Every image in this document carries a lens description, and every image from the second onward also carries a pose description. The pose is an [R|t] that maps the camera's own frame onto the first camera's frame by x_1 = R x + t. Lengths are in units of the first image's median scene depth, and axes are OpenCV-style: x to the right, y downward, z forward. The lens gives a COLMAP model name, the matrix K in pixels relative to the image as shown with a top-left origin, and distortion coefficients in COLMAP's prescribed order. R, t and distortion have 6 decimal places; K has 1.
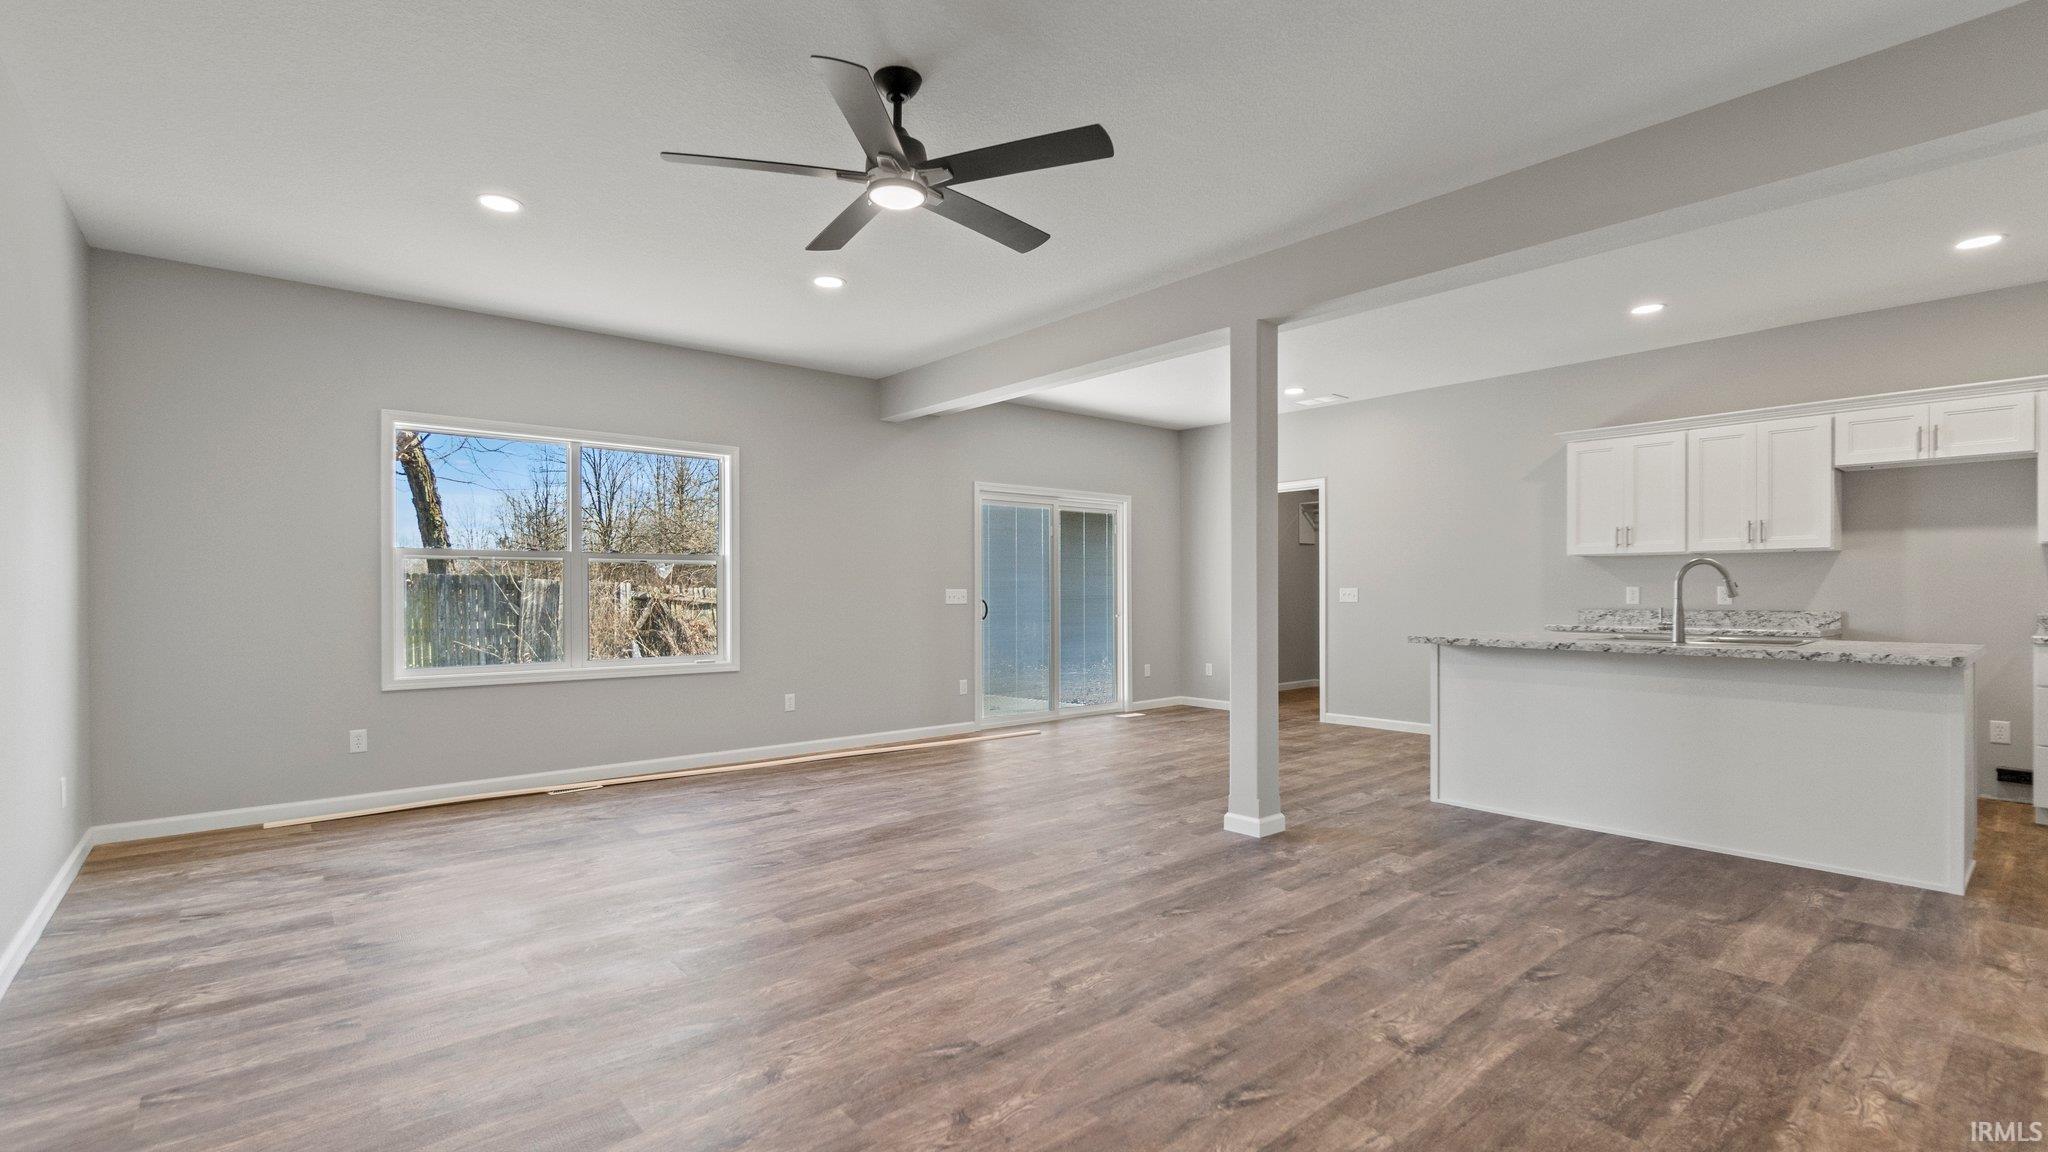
lens RADIAL K [[903.3, 0, 1001.8], [0, 903.3, 590.1], [0, 0, 1]] dist [-0.000292, -0.000596]
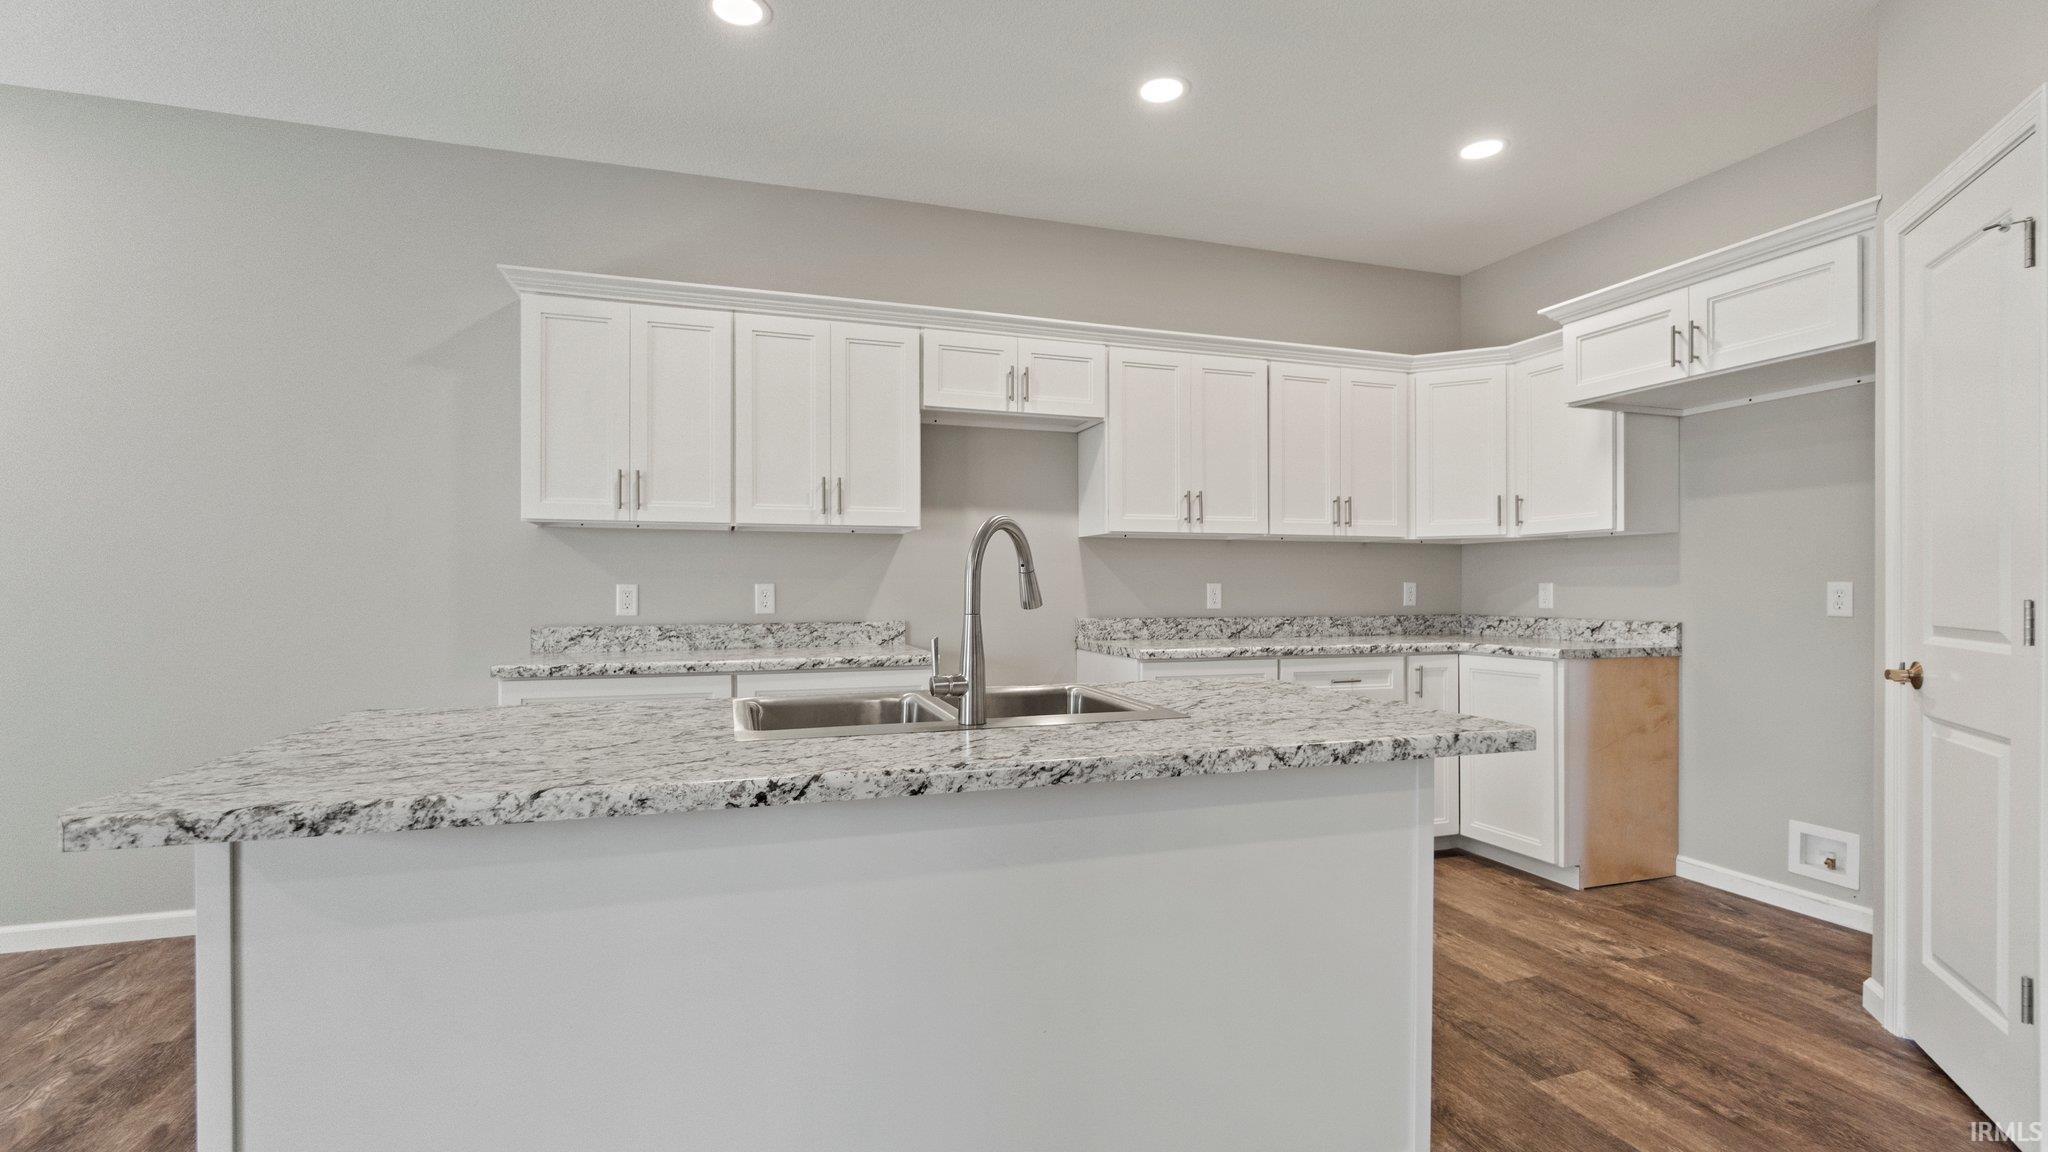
lens RADIAL K [[903.3, 0, 1021.8], [0, 903.3, 584.0], [0, 0, 1]] dist [-0.000292, -0.000596]
pose [[0.356722, 0.005471, 0.934195, 0.447728], [-0.000913, 0.999984, -0.005508, -0.001921], [-0.934210, 0.001112, 0.356721, 0.968080]]
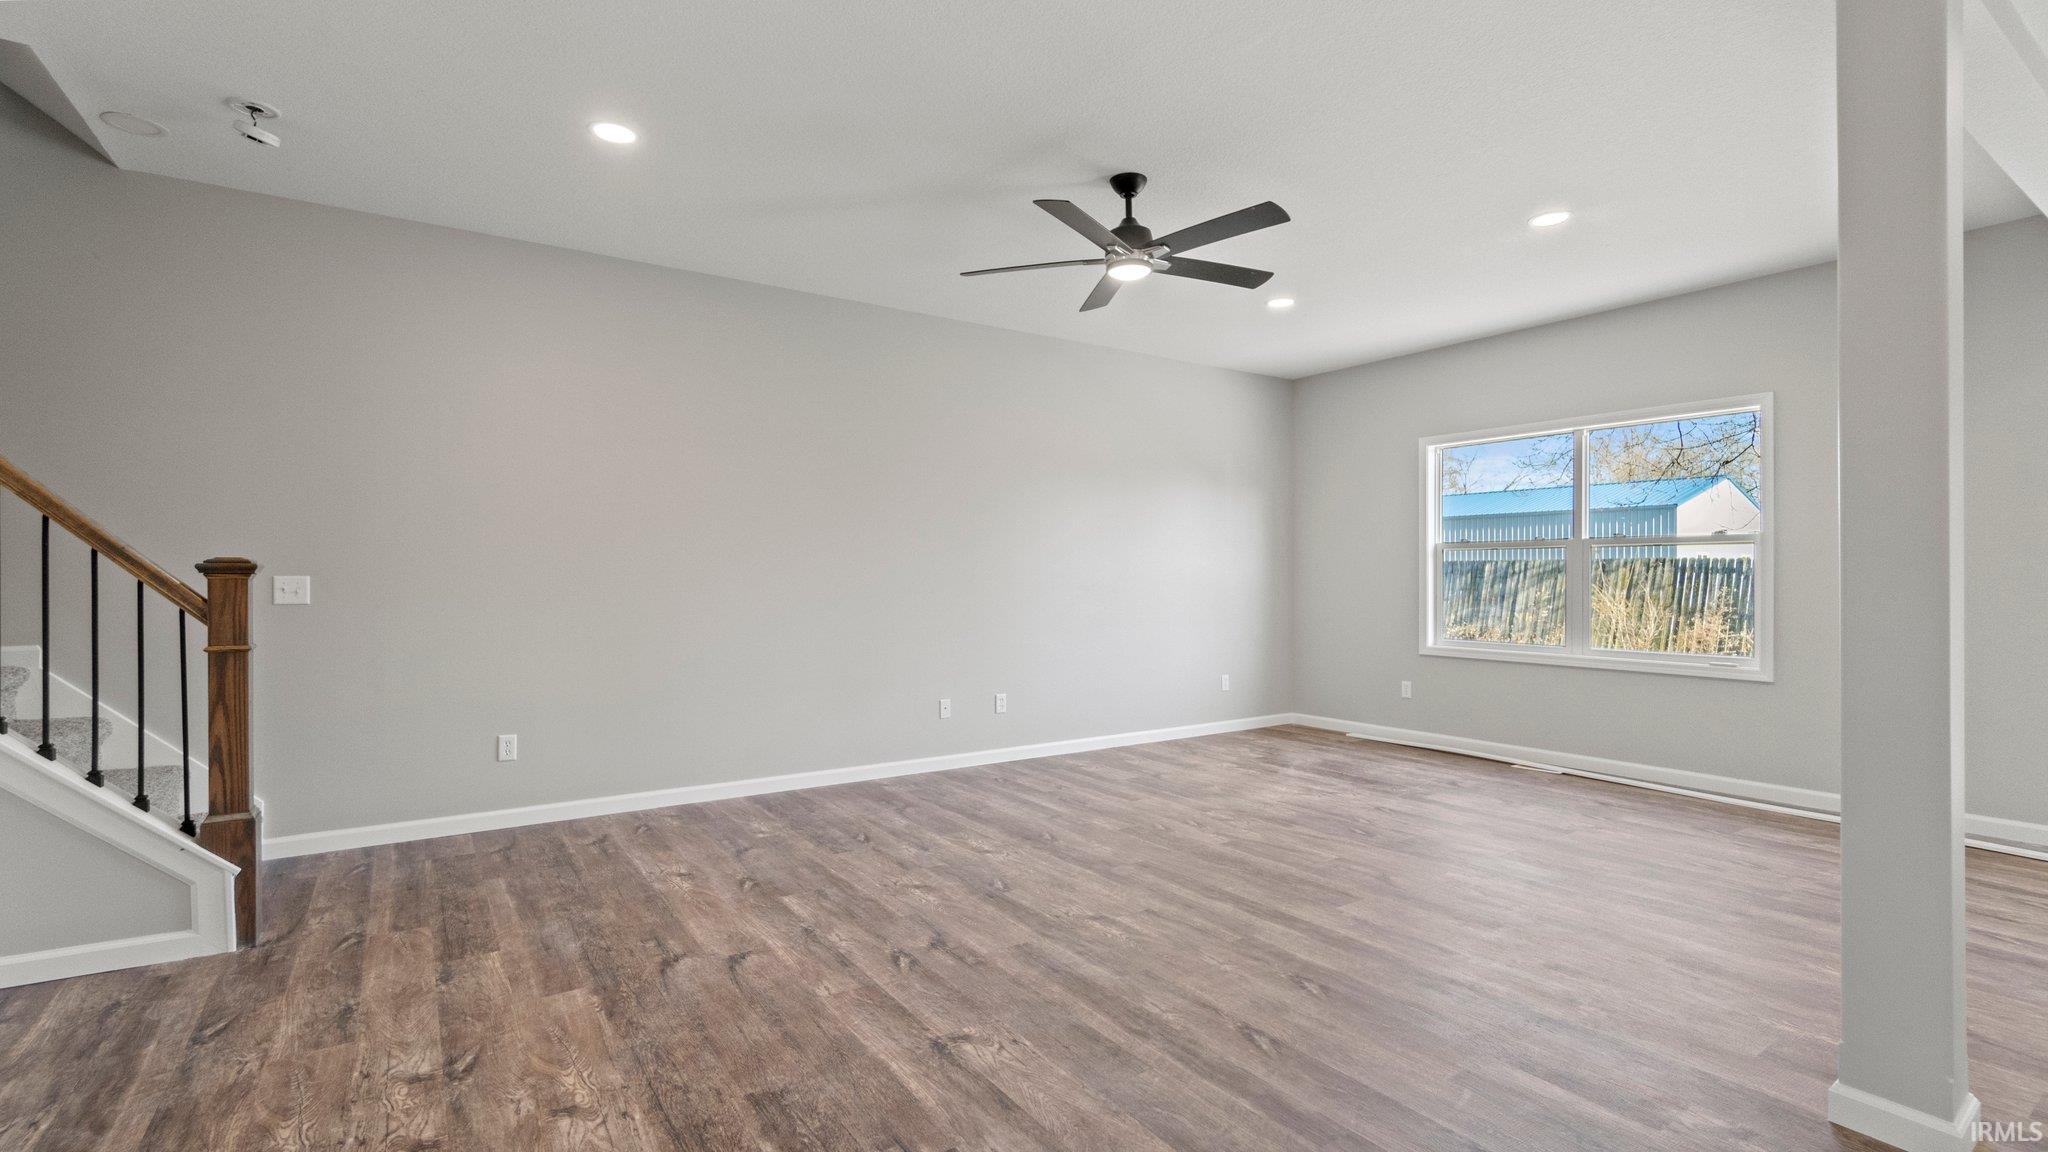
lens RADIAL K [[903.3, 0, 1026.2], [0, 903.3, 580.2], [0, 0, 1]] dist [-0.000292, -0.000596]
pose [[-0.085247, 0.004073, -0.996352, 0.918093], [-0.000738, 0.999991, 0.004151, -0.000283], [0.996360, 0.001089, -0.085243, 0.754436]]
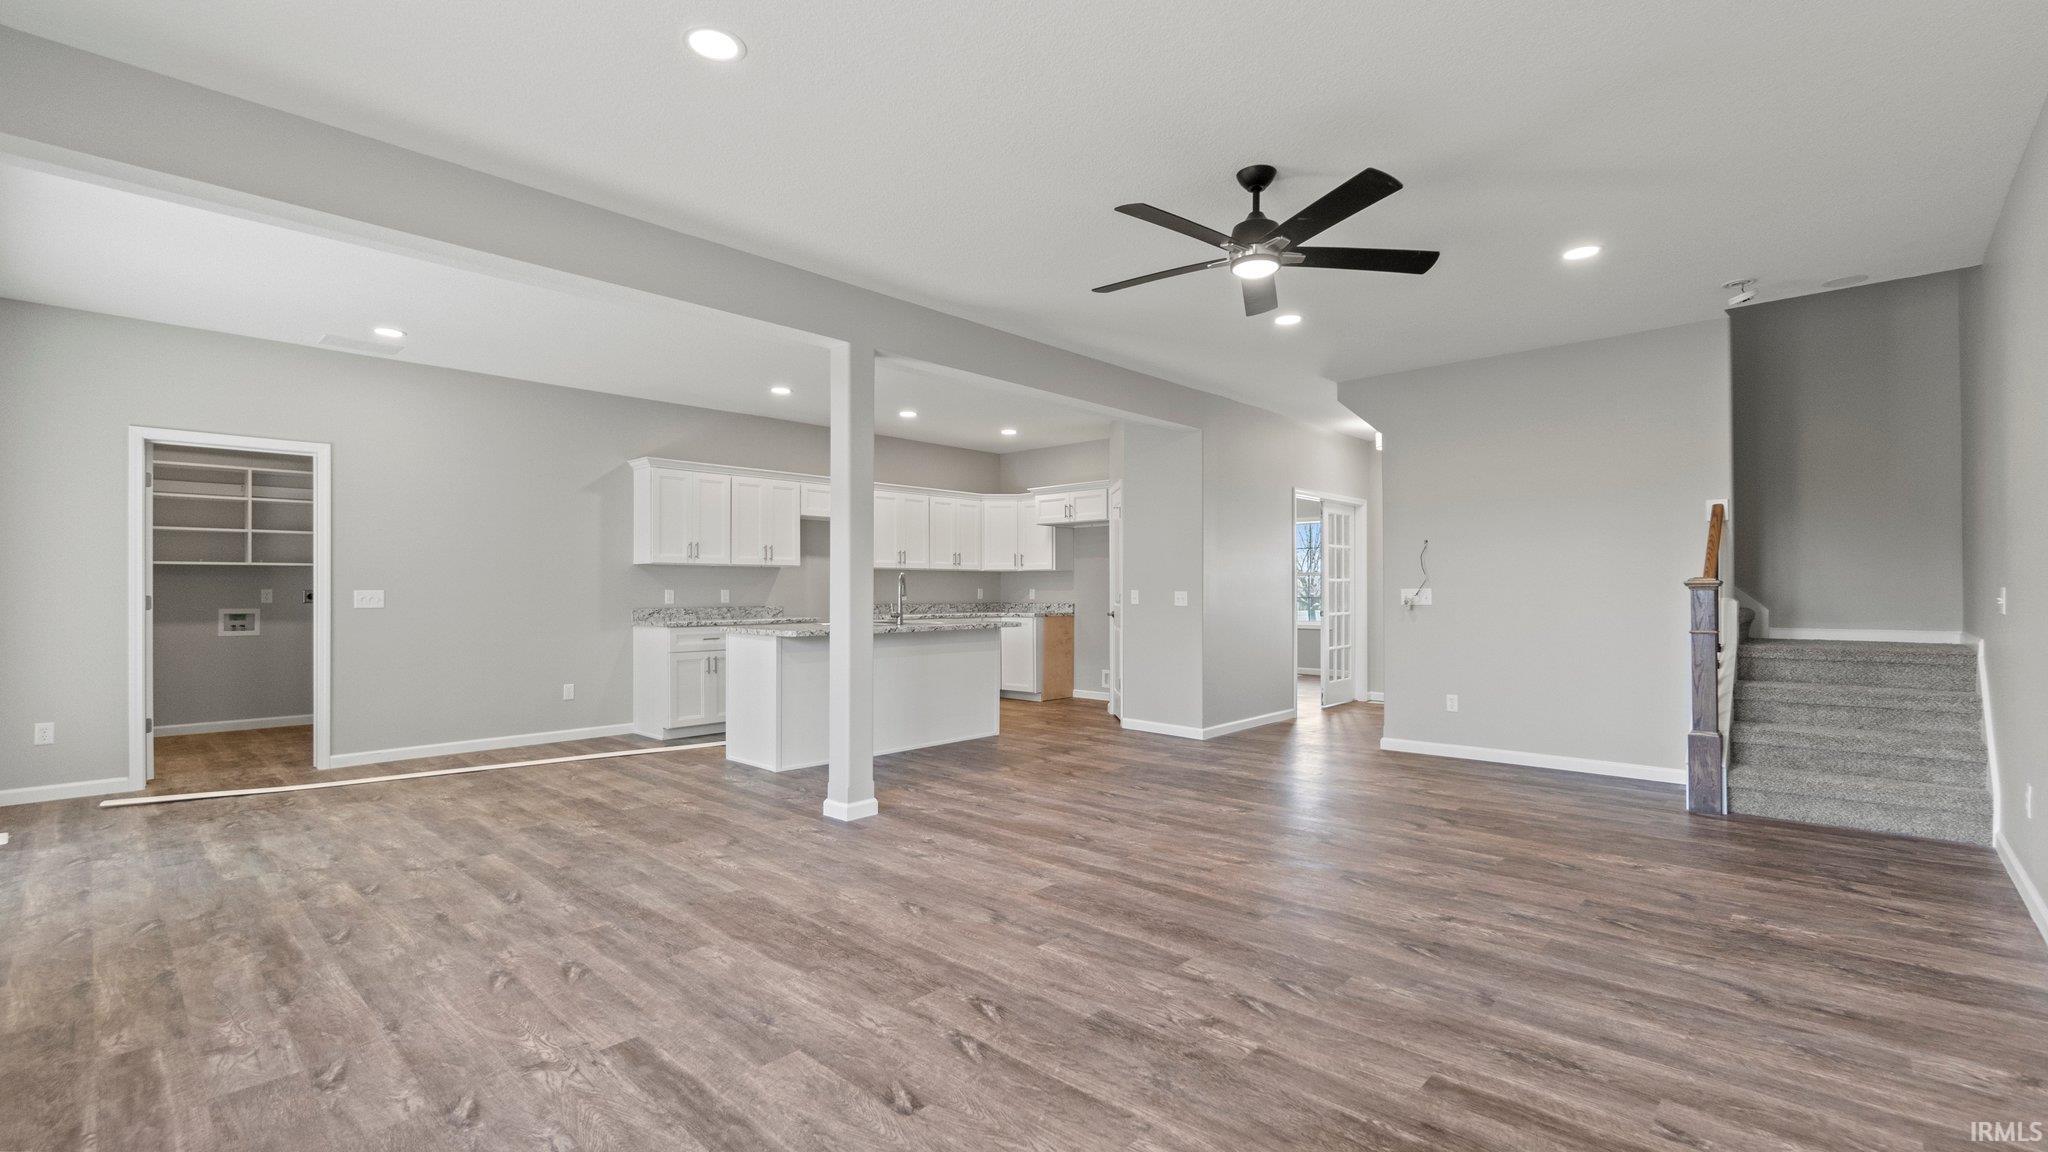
lens RADIAL K [[903.3, 0, 1013.4], [0, 903.3, 592.7], [0, 0, 1]] dist [-0.000292, -0.000596]
pose [[-0.123366, 0.000833, 0.992361, -0.998679], [0.002334, 0.999997, -0.000549, 0.003275], [-0.992359, 0.002248, -0.123367, 1.154985]]
